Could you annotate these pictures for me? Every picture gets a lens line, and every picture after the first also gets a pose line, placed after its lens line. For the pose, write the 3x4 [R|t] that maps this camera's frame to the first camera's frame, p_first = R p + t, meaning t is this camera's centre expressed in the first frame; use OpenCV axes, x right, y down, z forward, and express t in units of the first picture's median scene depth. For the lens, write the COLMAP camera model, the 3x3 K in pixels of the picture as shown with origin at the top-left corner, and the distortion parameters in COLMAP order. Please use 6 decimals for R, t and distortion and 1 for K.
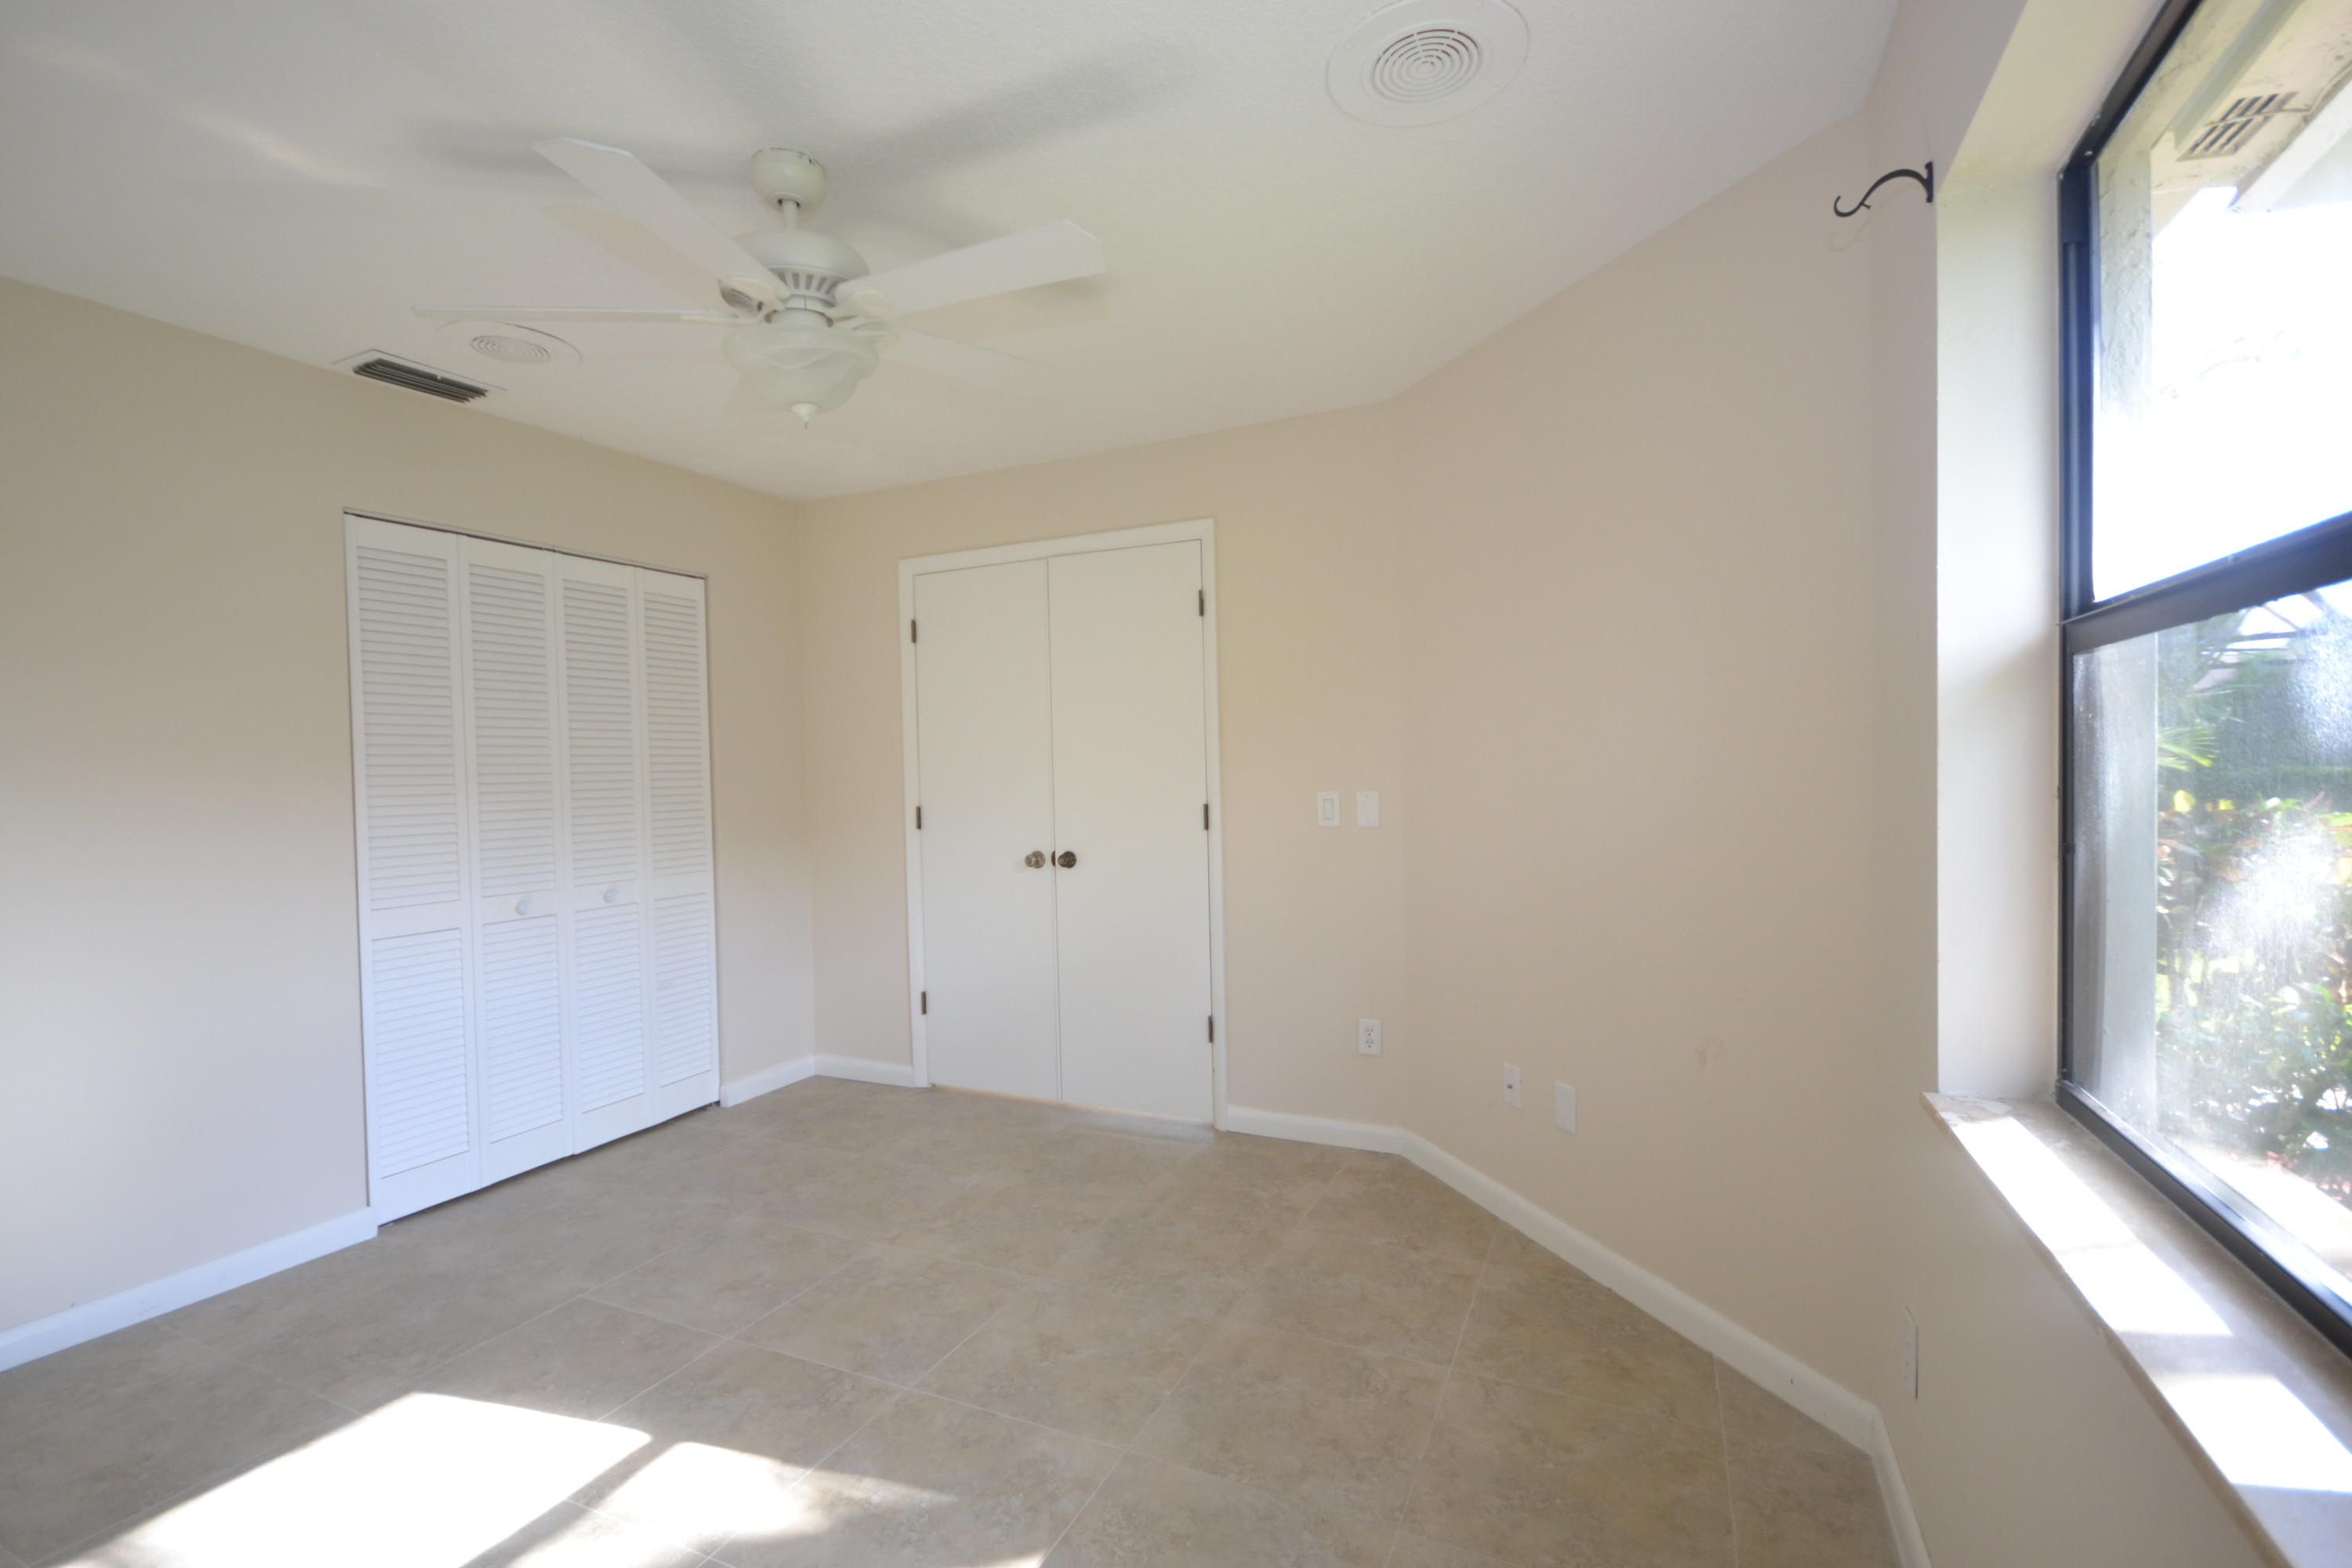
lens RADIAL K [[1040.7, 0, 1169.2], [0, 1040.7, 785.1], [0, 0, 1]] dist [0.007163, -0.012945]
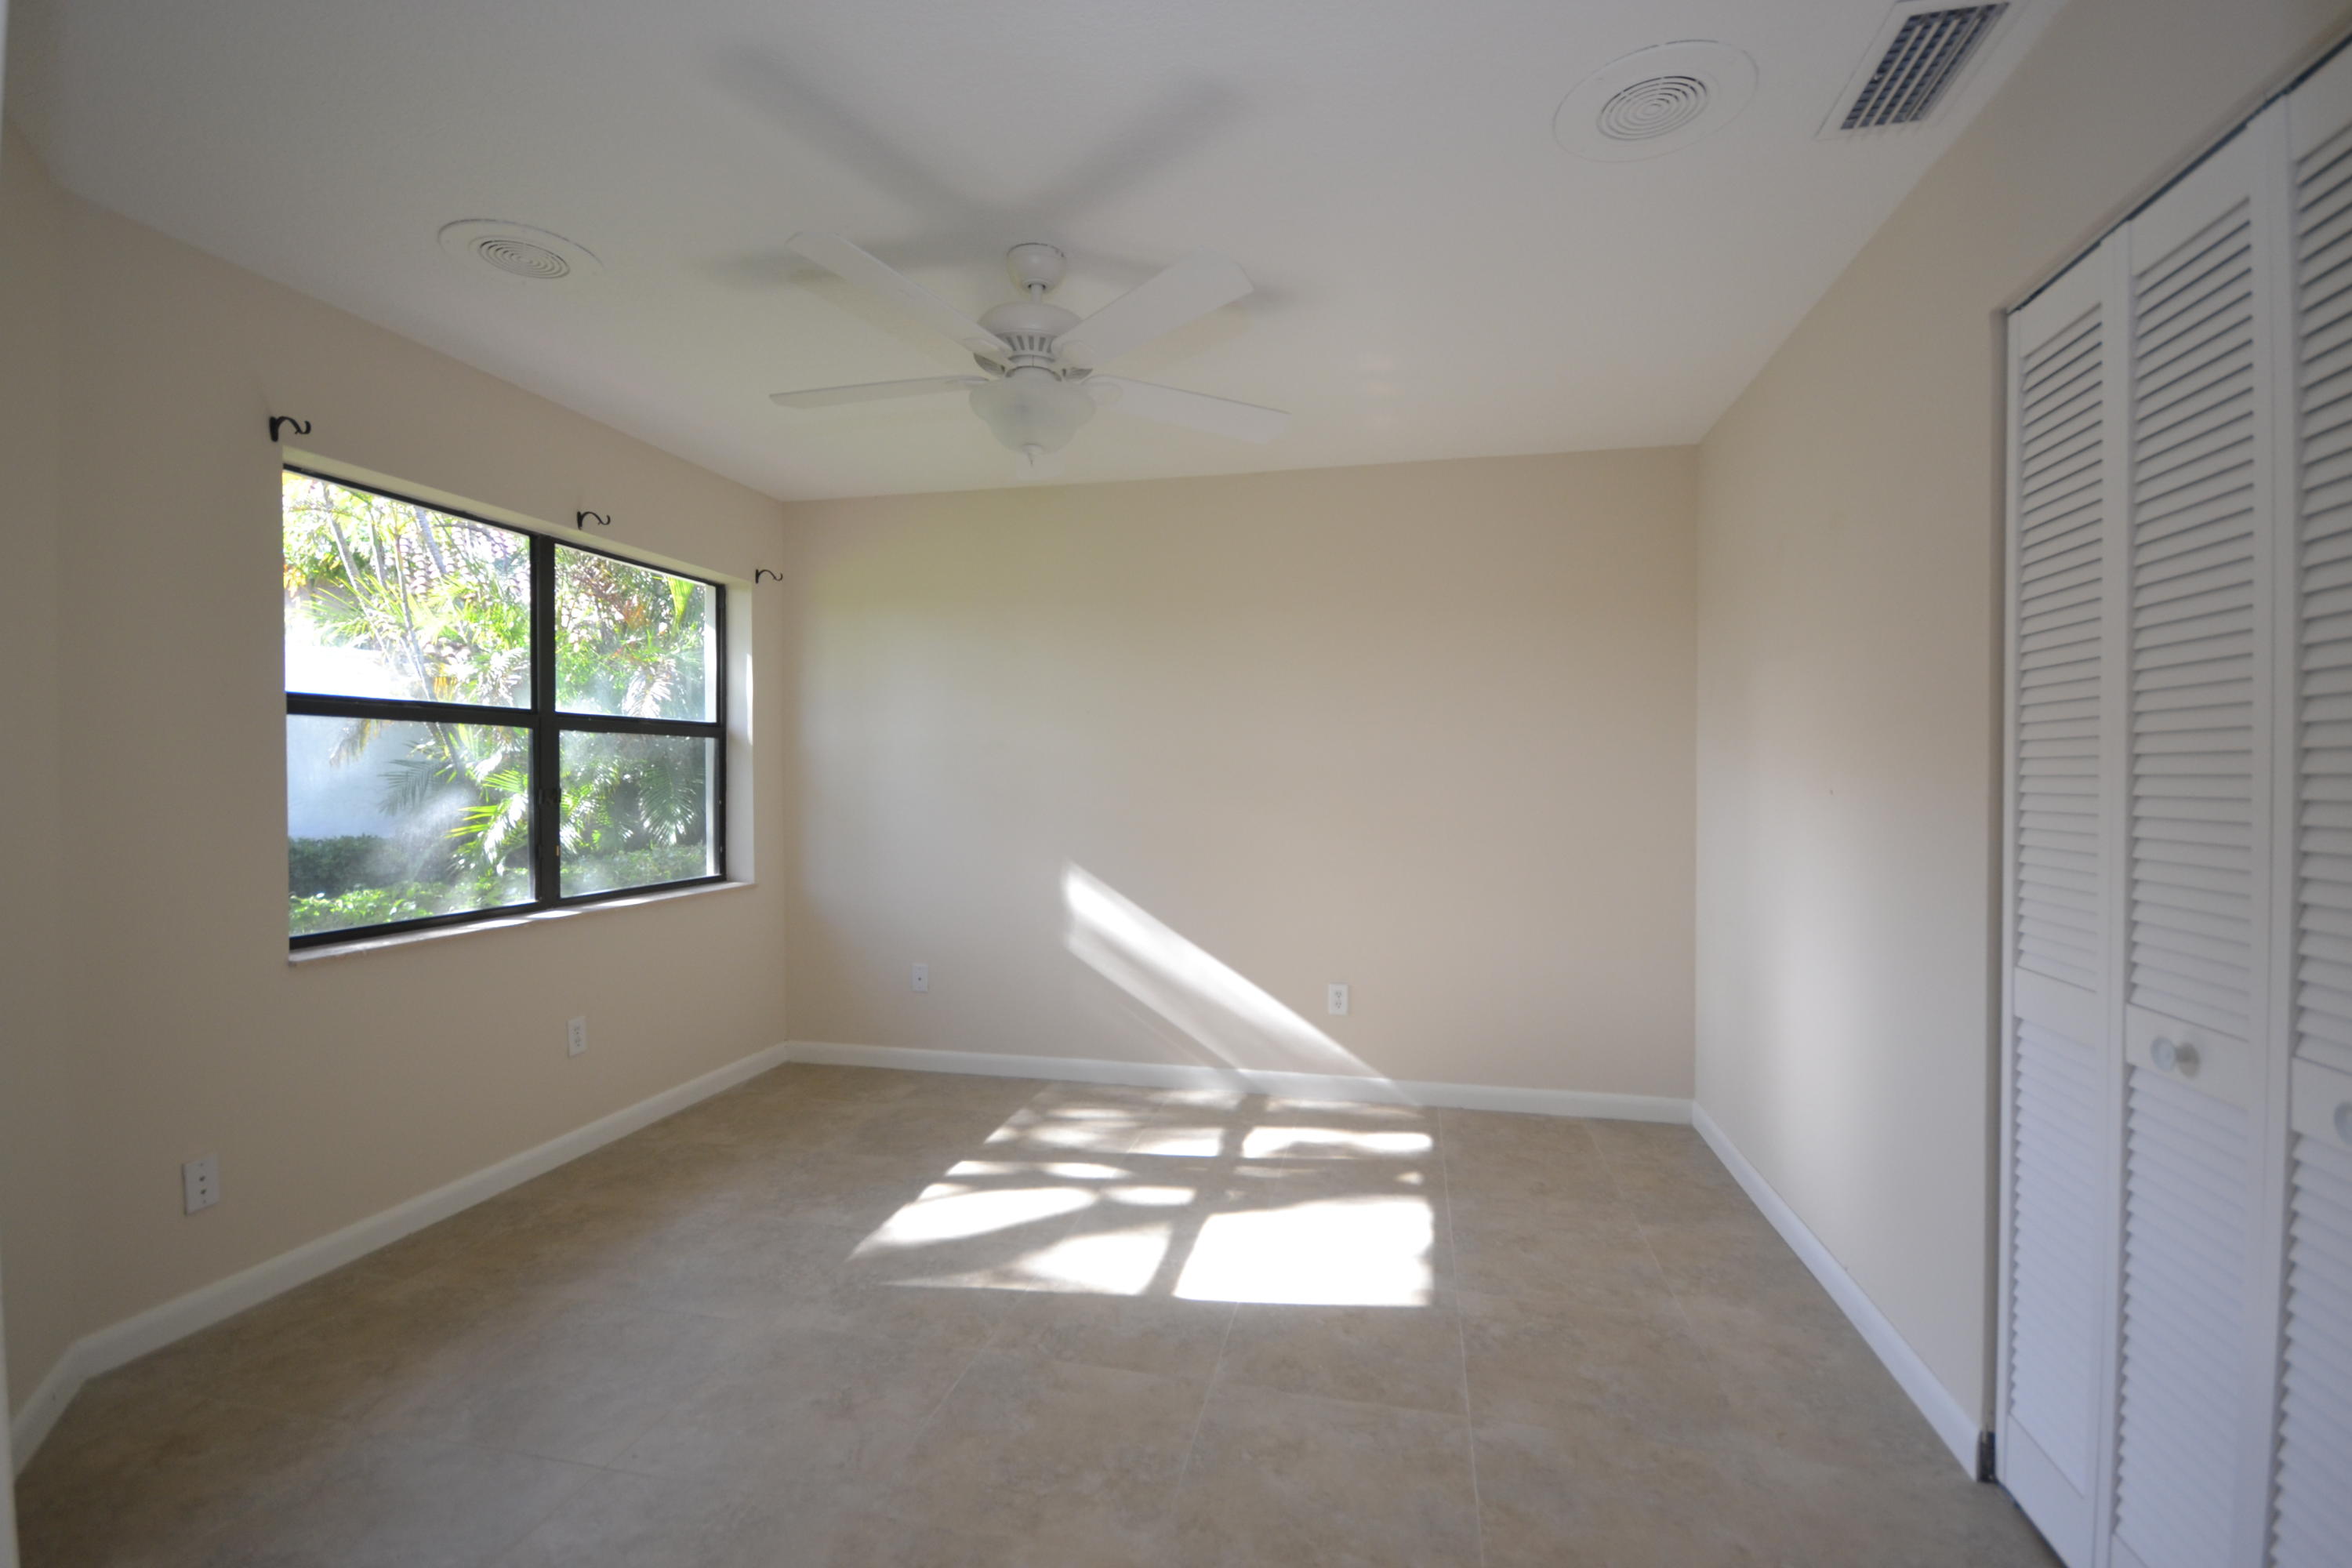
lens RADIAL K [[1040.7, 0, 1169.2], [0, 1040.7, 785.1], [0, 0, 1]] dist [0.007163, -0.012945]
pose [[-0.978608, 0.018878, -0.204864, -0.230080], [0.015205, 0.999694, 0.019492, -0.003646], [0.205169, 0.015960, -0.978596, 2.032803]]
